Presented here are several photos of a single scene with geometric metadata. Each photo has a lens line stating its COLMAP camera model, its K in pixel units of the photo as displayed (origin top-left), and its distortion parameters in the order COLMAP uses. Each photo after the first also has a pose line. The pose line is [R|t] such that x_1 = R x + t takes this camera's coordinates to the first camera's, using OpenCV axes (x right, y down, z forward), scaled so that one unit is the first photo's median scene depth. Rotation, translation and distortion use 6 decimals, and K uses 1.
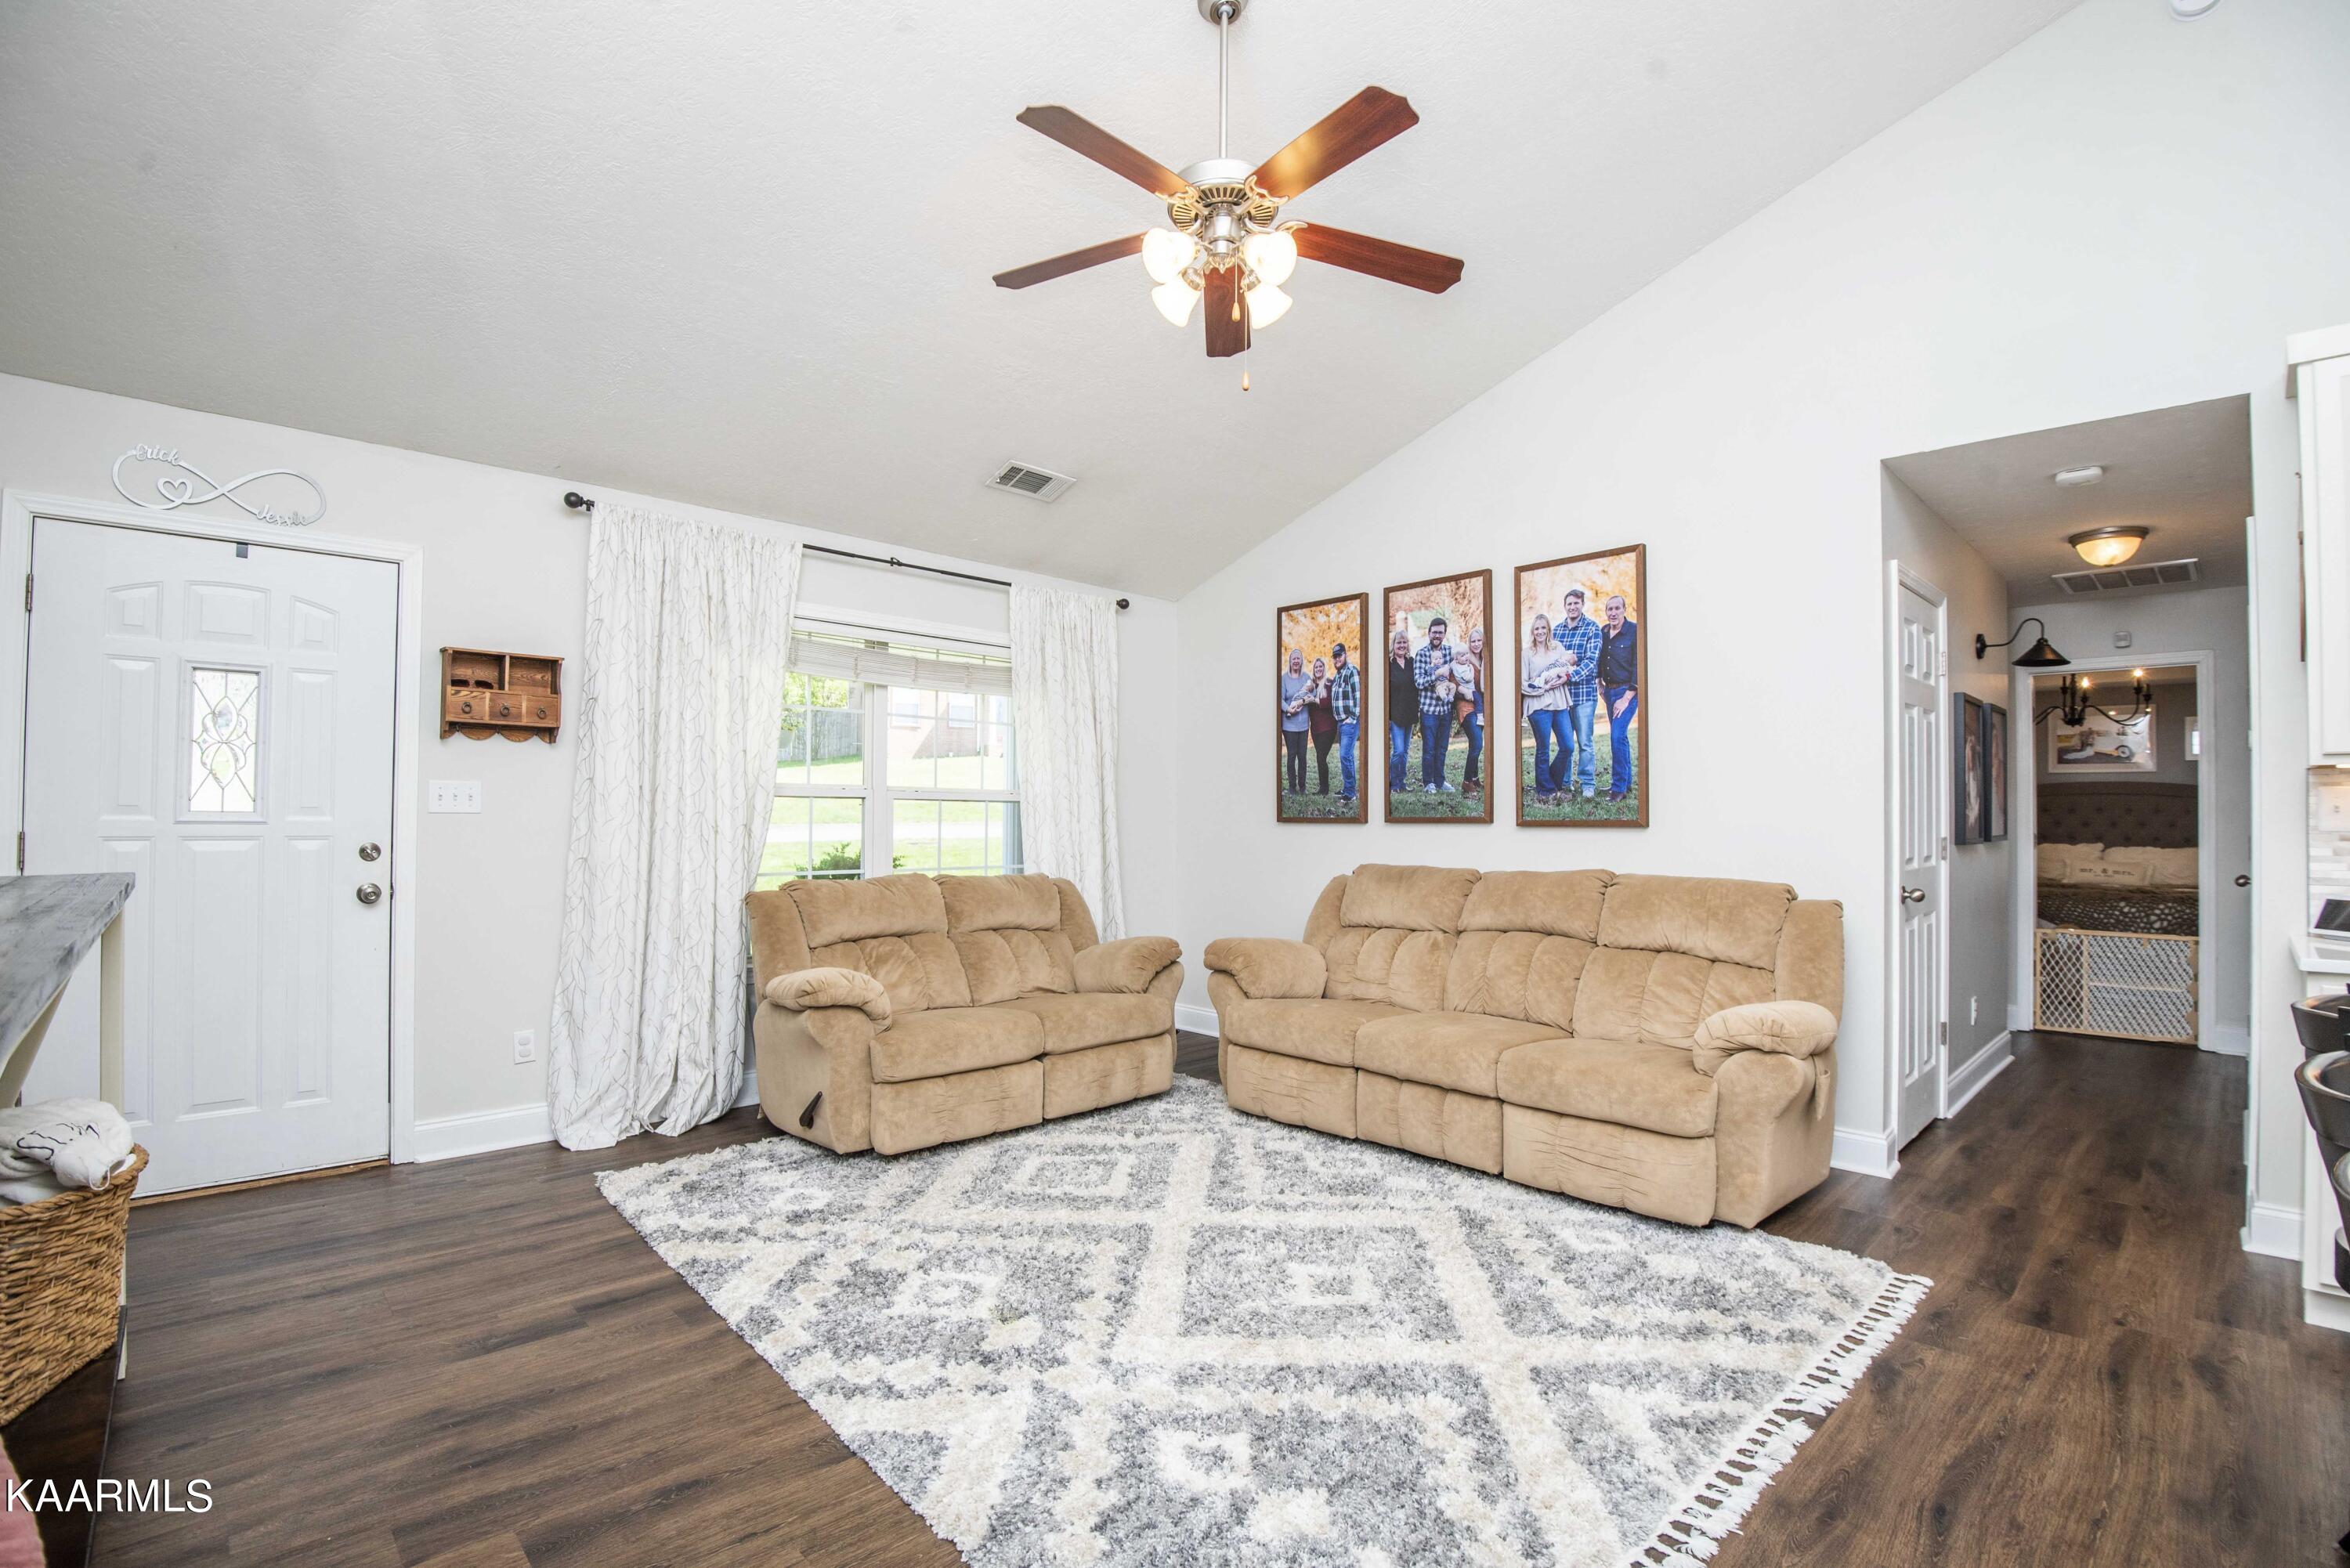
lens RADIAL K [[1070.9, 0, 1172.0], [0, 1070.9, 796.0], [0, 0, 1]] dist [-0.004352, -0.023031]
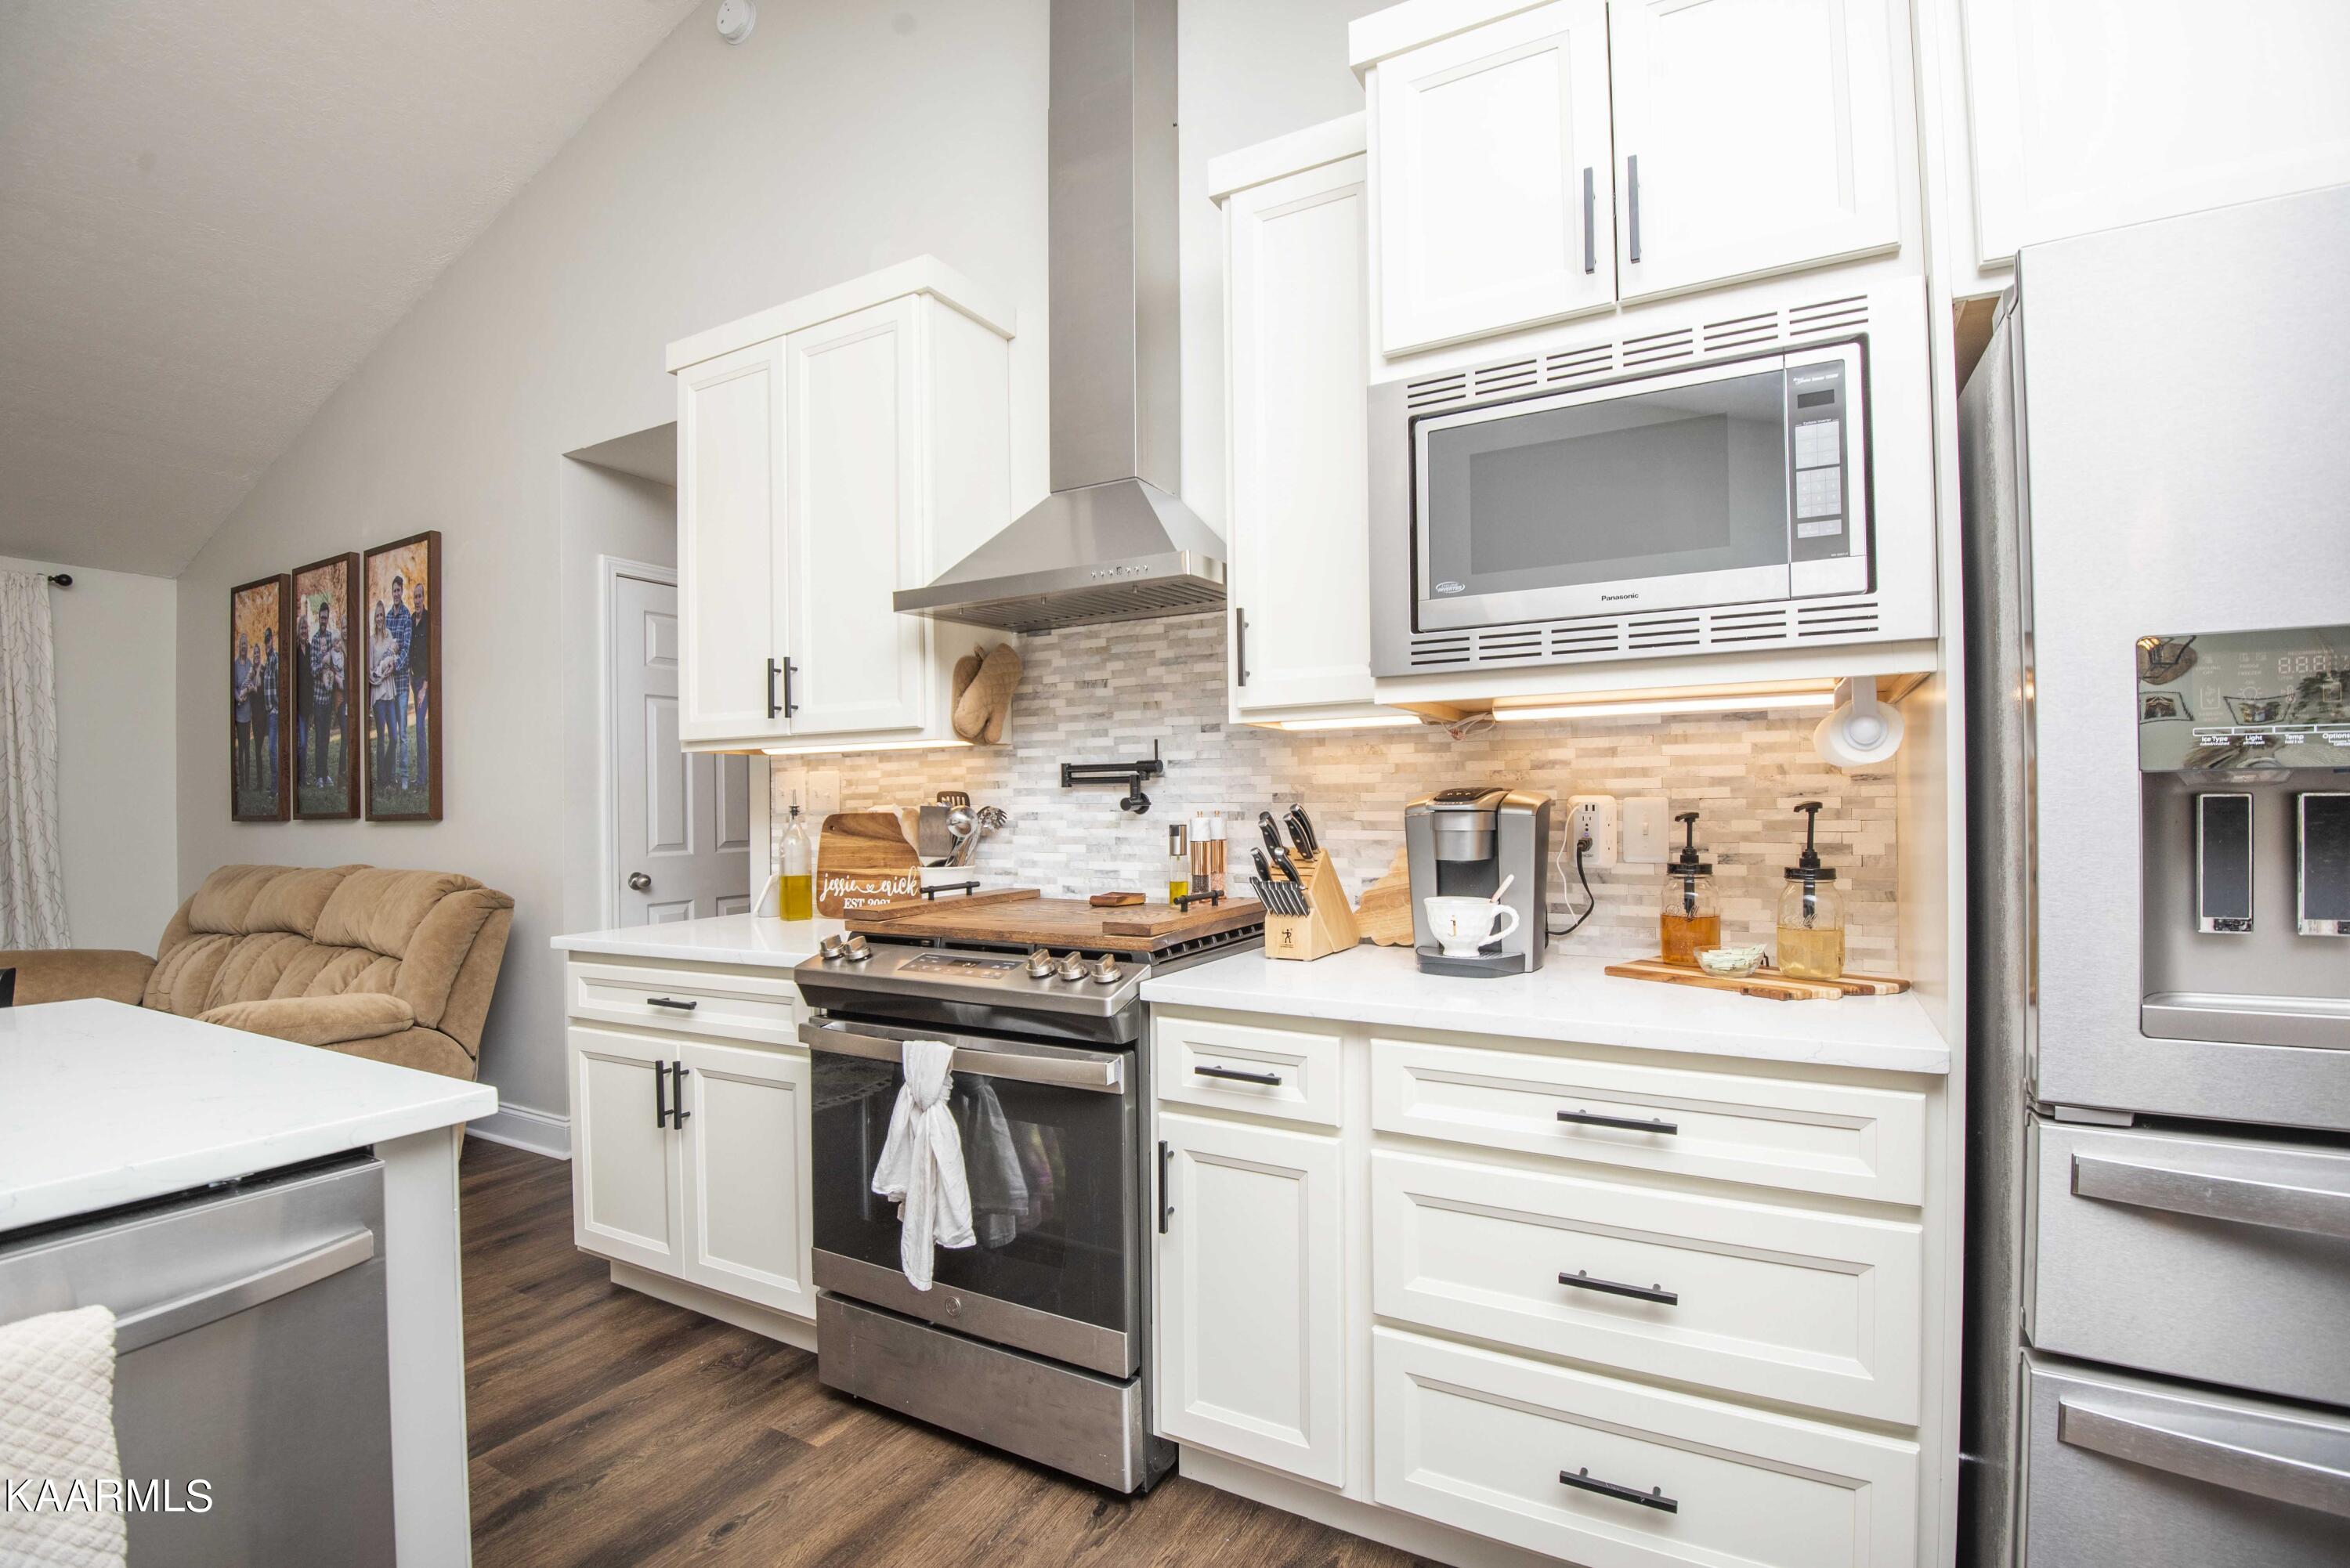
lens RADIAL K [[1070.9, 0, 1172.0], [0, 1070.9, 796.0], [0, 0, 1]] dist [-0.004352, -0.023031]
pose [[0.955140, -0.015952, 0.295725, 0.736208], [0.013966, 0.999864, 0.008827, 0.007384], [-0.295826, -0.004301, 0.955232, -0.122216]]
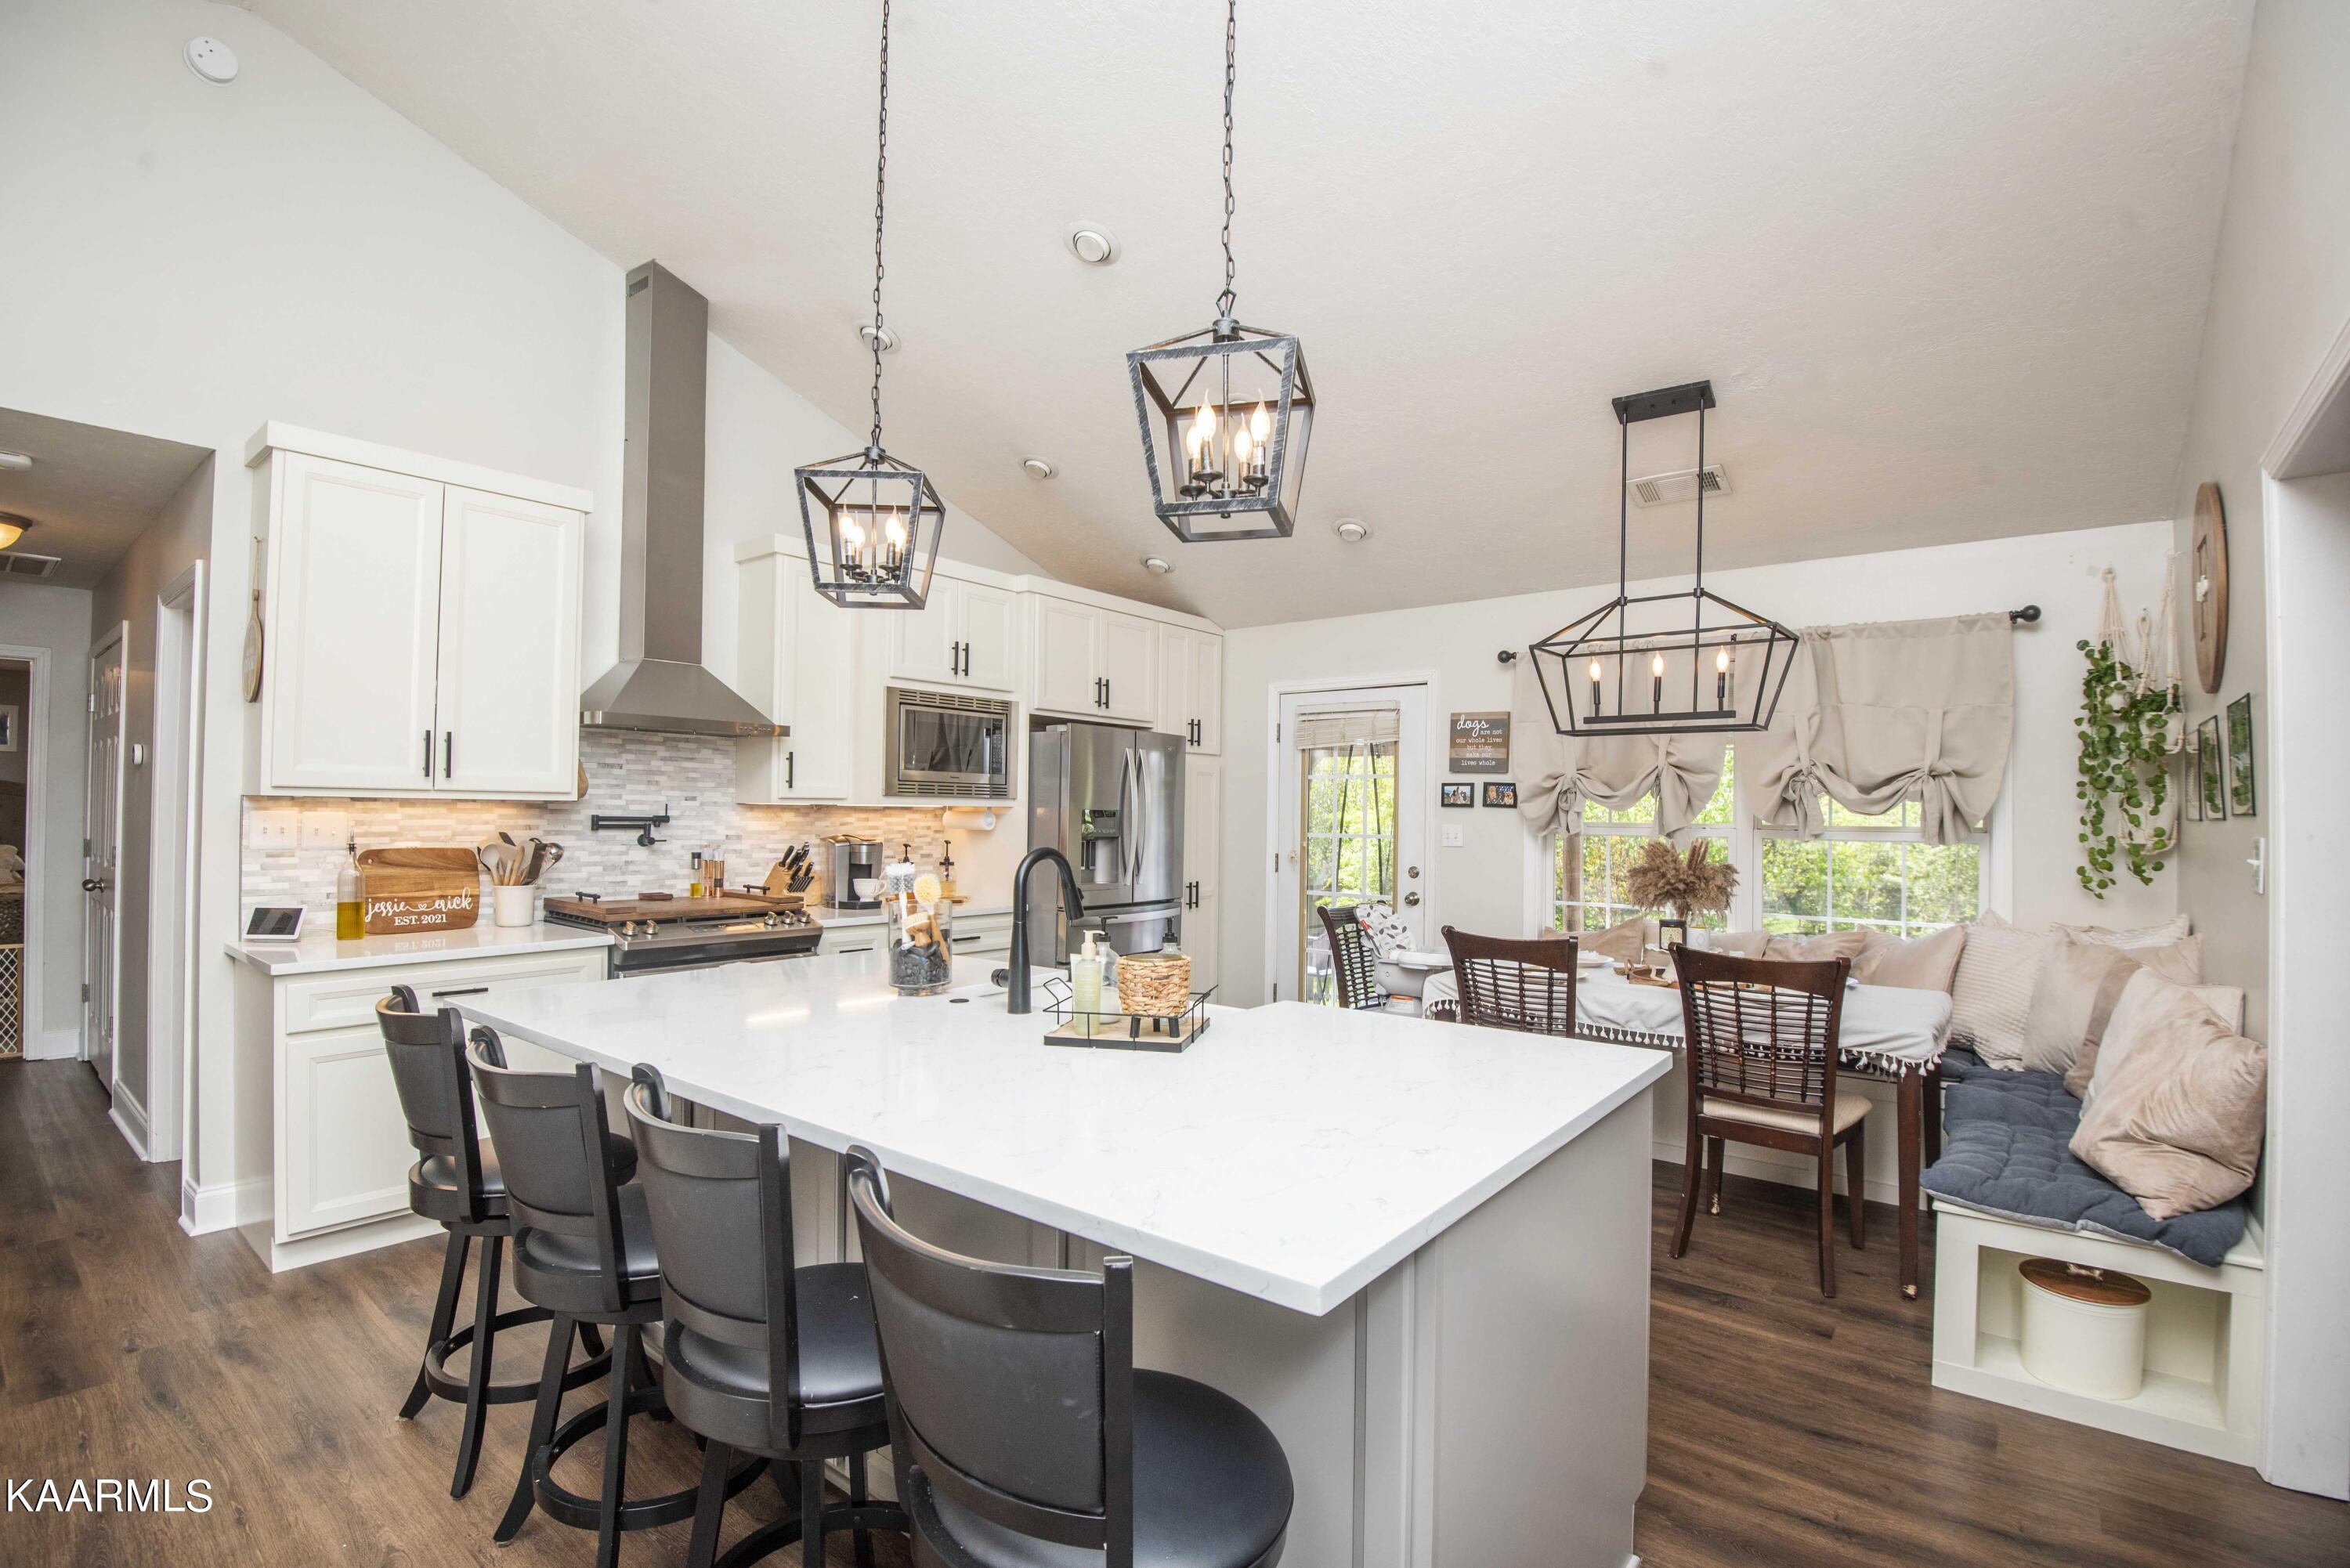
lens RADIAL K [[1070.9, 0, 1172.0], [0, 1070.9, 796.0], [0, 0, 1]] dist [-0.004352, -0.023031]
pose [[-0.123494, 0.008065, 0.992313, -0.113927], [-0.028435, 0.999528, -0.011662, -0.025608], [-0.991938, -0.029657, -0.123206, 0.074511]]
